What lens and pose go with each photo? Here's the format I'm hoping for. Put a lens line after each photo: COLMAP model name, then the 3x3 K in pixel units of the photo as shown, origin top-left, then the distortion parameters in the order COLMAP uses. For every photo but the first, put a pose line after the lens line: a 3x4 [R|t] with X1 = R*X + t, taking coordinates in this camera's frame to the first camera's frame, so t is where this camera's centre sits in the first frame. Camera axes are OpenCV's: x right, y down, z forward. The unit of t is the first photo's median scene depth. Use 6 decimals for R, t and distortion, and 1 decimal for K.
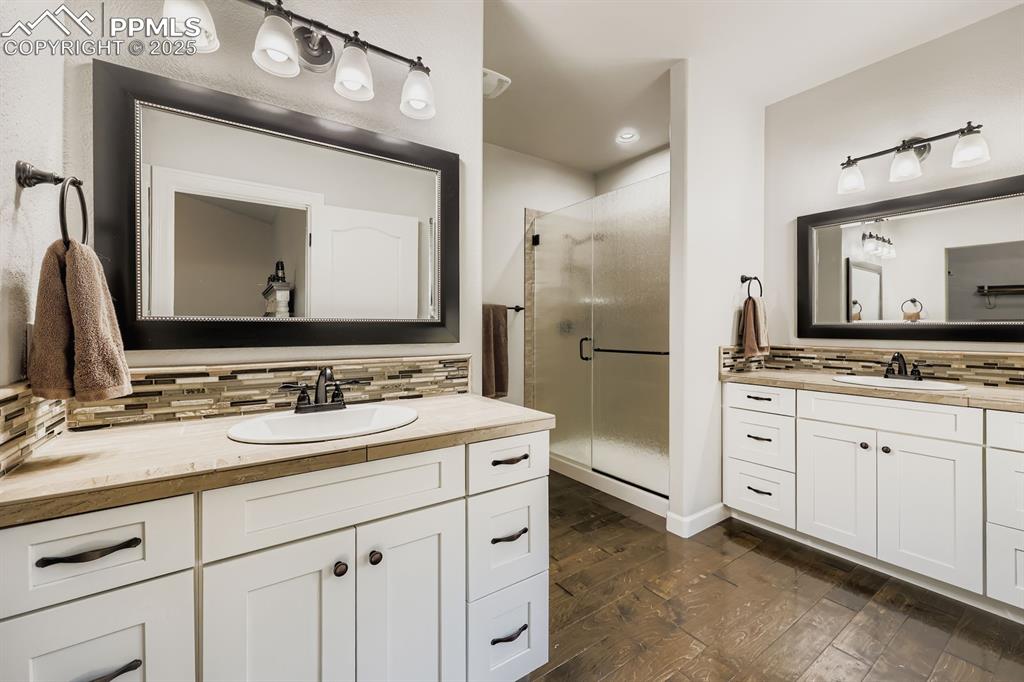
lens RADIAL K [[419.0, 0, 513.3], [0, 419.0, 332.8], [0, 0, 1]] dist [0.000355, 0.000080]
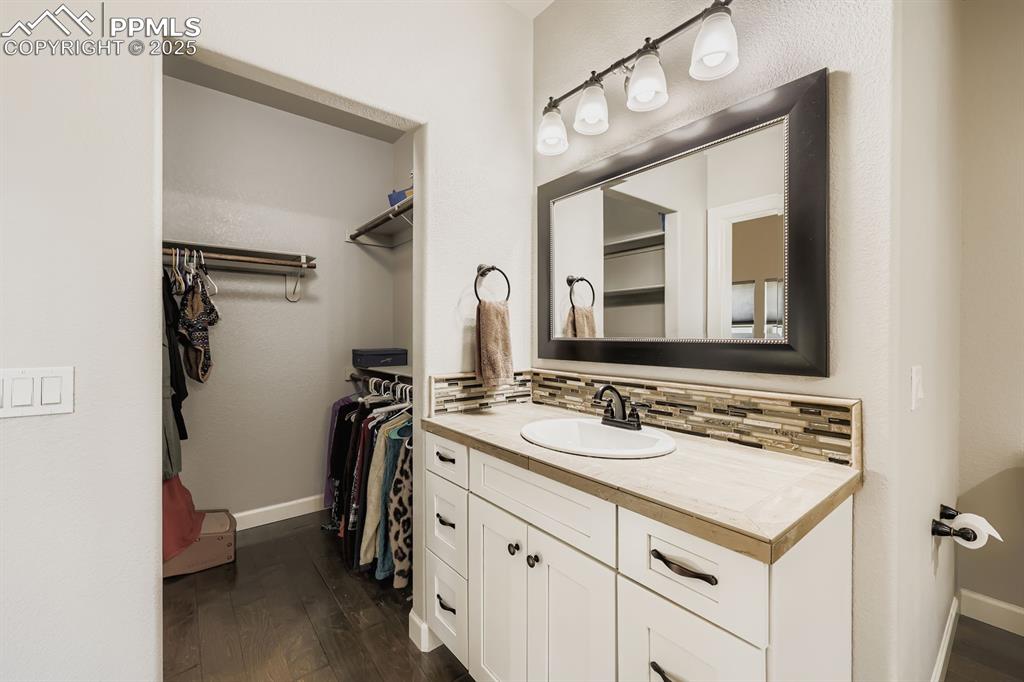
lens RADIAL K [[419.0, 0, 513.3], [0, 419.0, 332.8], [0, 0, 1]] dist [0.000355, 0.000080]
pose [[0.053251, -0.002812, -0.998577, 0.497668], [-0.009115, 0.999953, -0.003302, -0.038121], [0.998540, 0.009278, 0.053223, 0.570851]]
